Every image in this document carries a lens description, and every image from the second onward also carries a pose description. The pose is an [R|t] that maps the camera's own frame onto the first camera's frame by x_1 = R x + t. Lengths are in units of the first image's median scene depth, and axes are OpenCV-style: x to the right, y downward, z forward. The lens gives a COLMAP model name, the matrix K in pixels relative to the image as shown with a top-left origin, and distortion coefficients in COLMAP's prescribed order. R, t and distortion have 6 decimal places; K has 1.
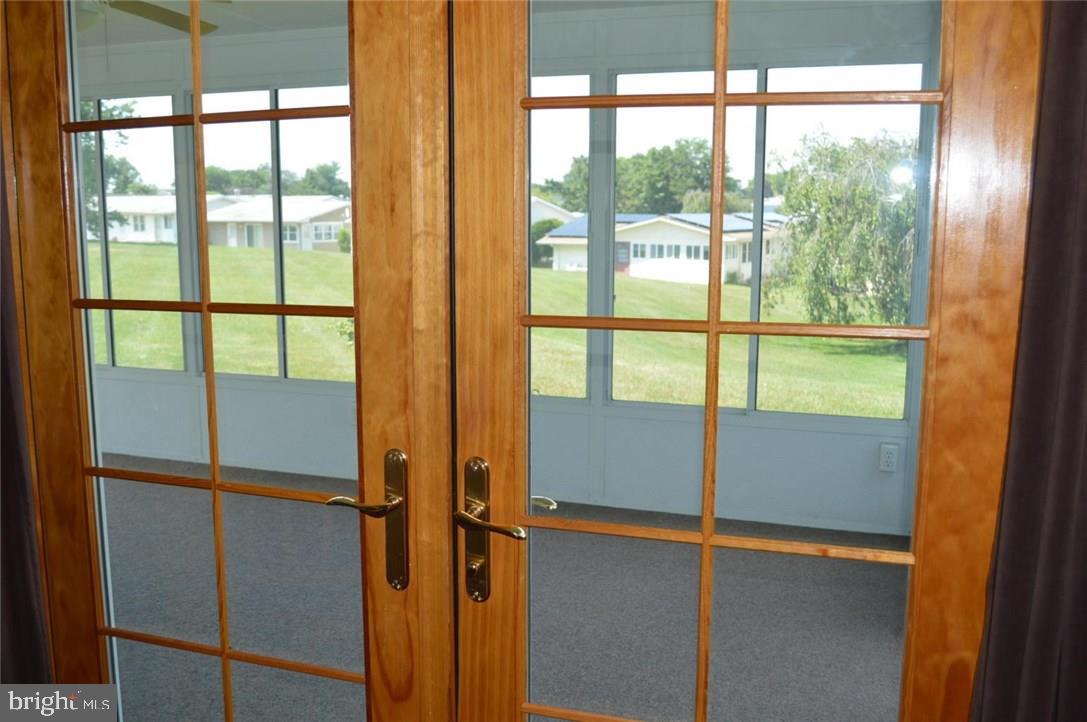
lens RADIAL K [[1013.1, 0, 543.5], [0, 1013.1, 361.0], [0, 0, 1]] dist [-0.068542, 0.007825]
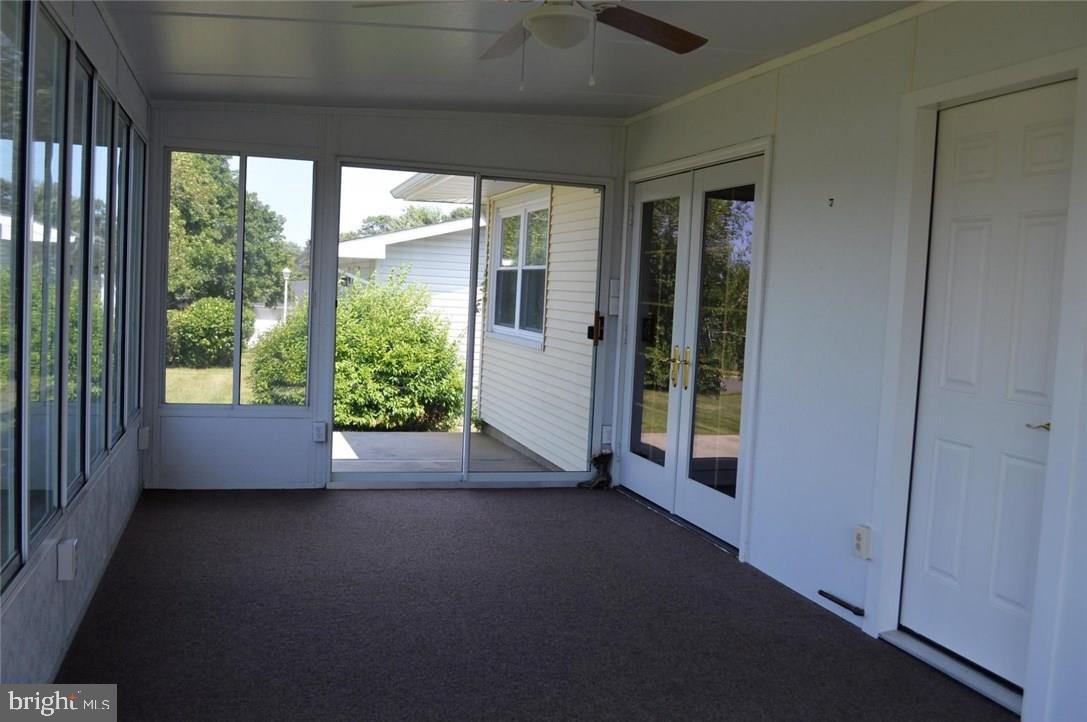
lens RADIAL K [[1013.1, 0, 543.5], [0, 1013.1, 361.0], [0, 0, 1]] dist [-0.068542, 0.007825]
pose [[-0.585664, -0.087647, 0.805801, -0.075715], [0.073960, 0.984211, 0.160808, -0.013300], [-0.807173, 0.153777, -0.569934, 0.097772]]
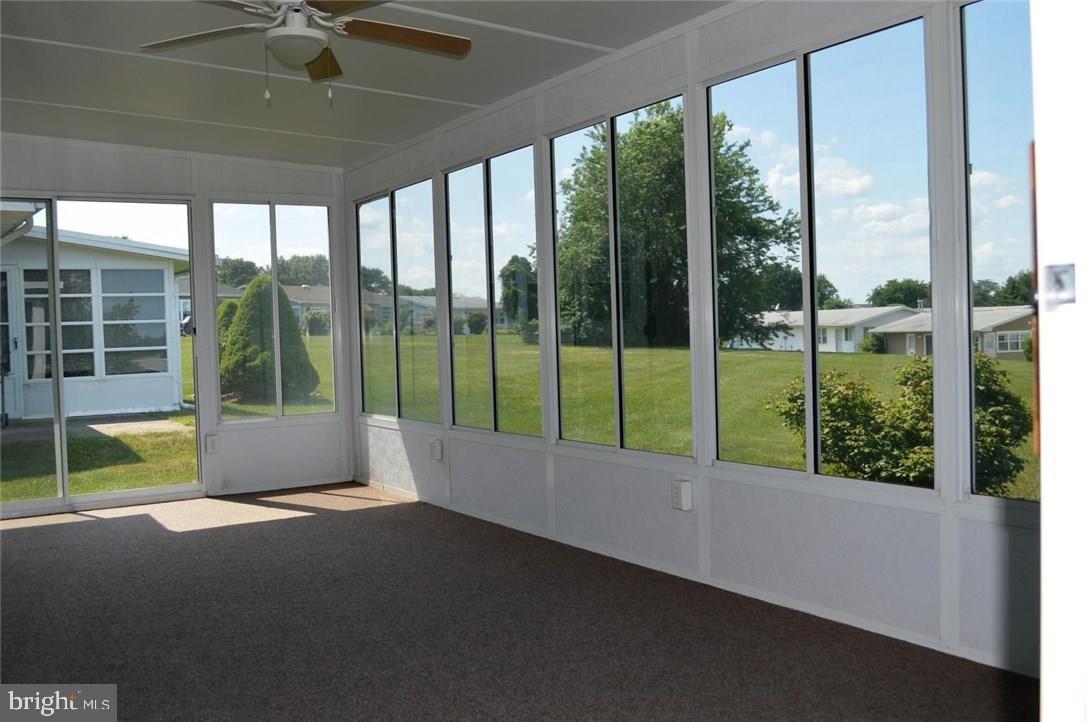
lens RADIAL K [[1013.1, 0, 543.5], [0, 1013.1, 361.0], [0, 0, 1]] dist [-0.068542, 0.007825]
pose [[0.779928, -0.006610, -0.625835, 0.021465], [-0.065531, 0.993586, -0.092159, 0.002338], [0.622430, 0.112889, 0.774492, 0.025560]]
